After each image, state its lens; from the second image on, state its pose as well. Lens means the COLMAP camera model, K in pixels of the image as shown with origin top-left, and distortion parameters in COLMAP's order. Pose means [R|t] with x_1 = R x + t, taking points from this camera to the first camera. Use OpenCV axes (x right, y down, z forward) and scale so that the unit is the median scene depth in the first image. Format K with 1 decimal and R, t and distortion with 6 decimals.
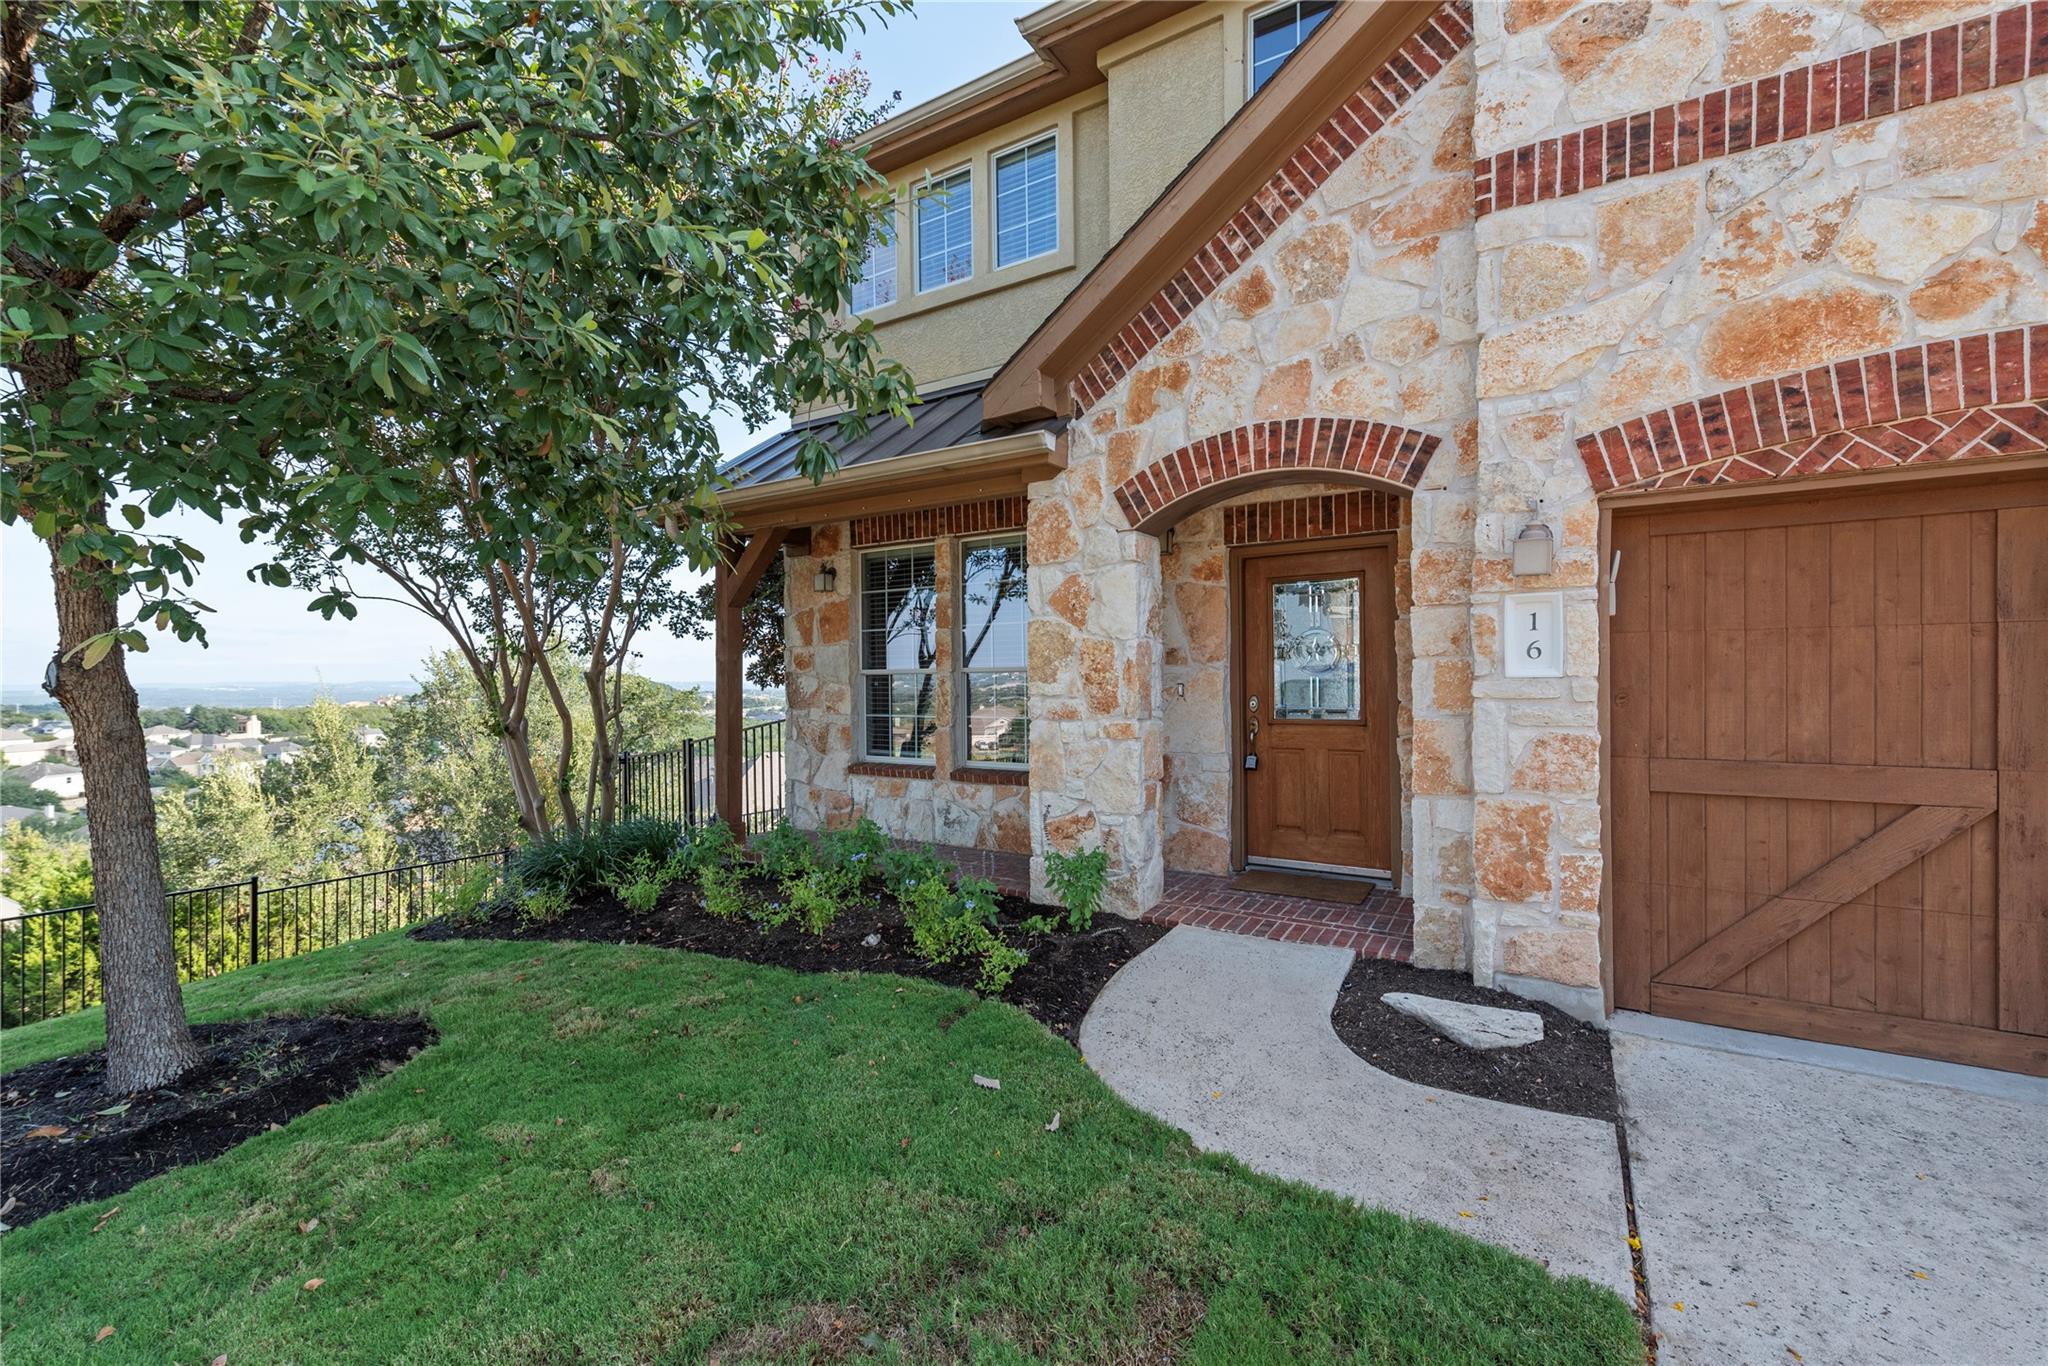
lens RADIAL K [[849.1, 0, 1024.0], [0, 849.1, 683.0], [0, 0, 1]] dist [0.012848, -0.004794]
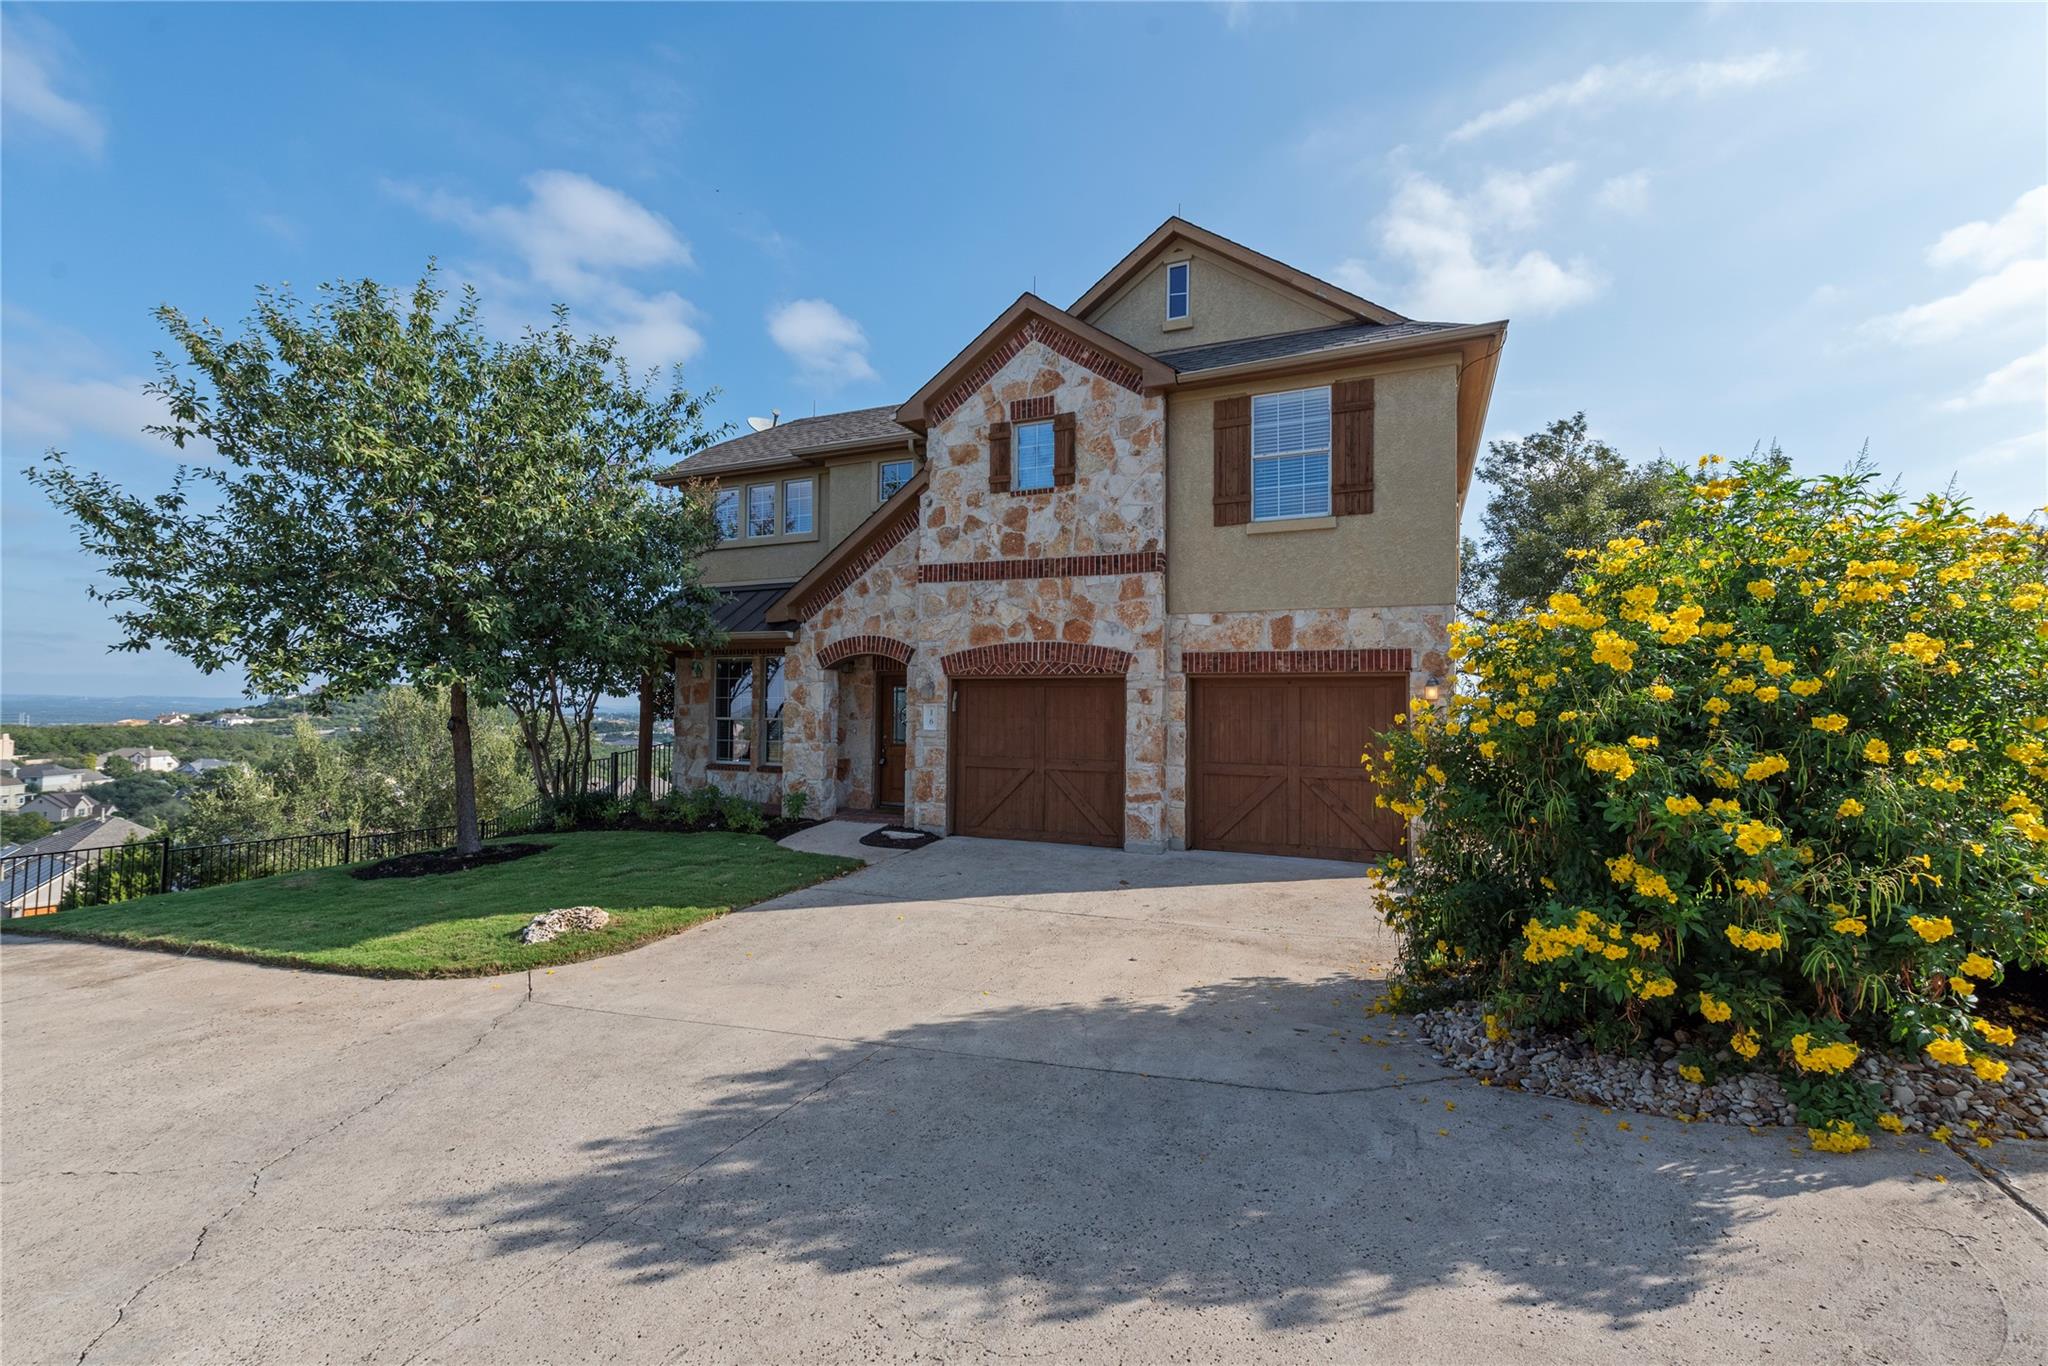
lens RADIAL K [[849.1, 0, 1024.0], [0, 849.1, 683.0], [0, 0, 1]] dist [0.012848, -0.004794]
pose [[0.989667, 0.022179, 0.141657, 0.422419], [-0.017280, 0.999212, -0.035723, -0.064632], [-0.142338, 0.032906, 0.989271, -1.885541]]
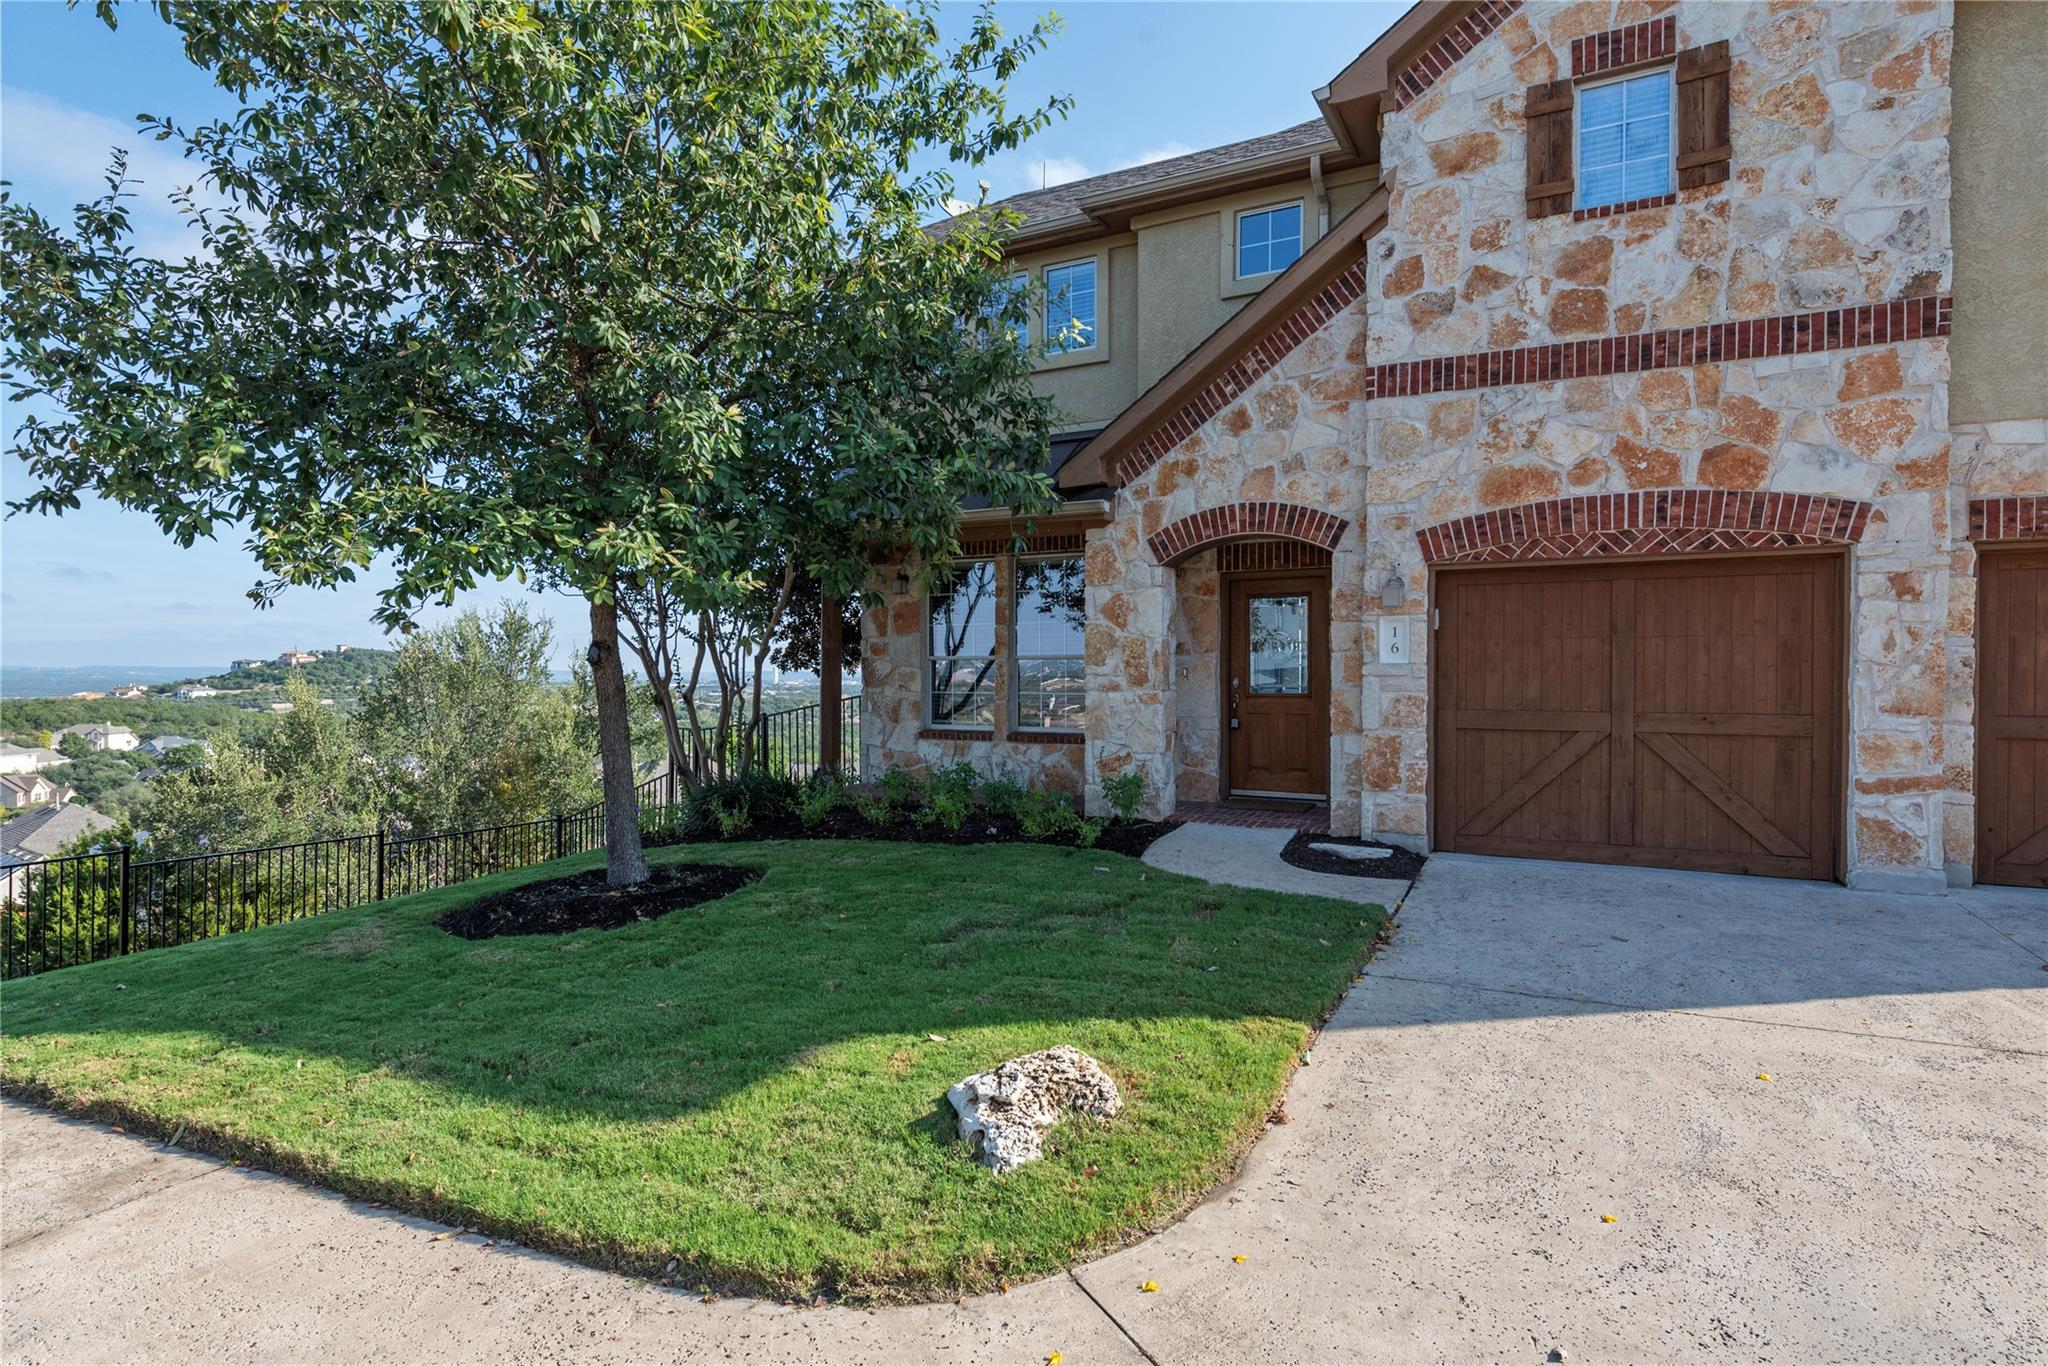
lens RADIAL K [[1029.2, 0, 1024.3], [0, 1029.2, 681.0], [0, 0, 1]] dist [0.019420, -0.012003]
pose [[0.997358, 0.008498, 0.072148, -0.278695], [-0.008830, 0.999952, 0.004285, 0.023298], [-0.072108, -0.004910, 0.997385, -0.933499]]
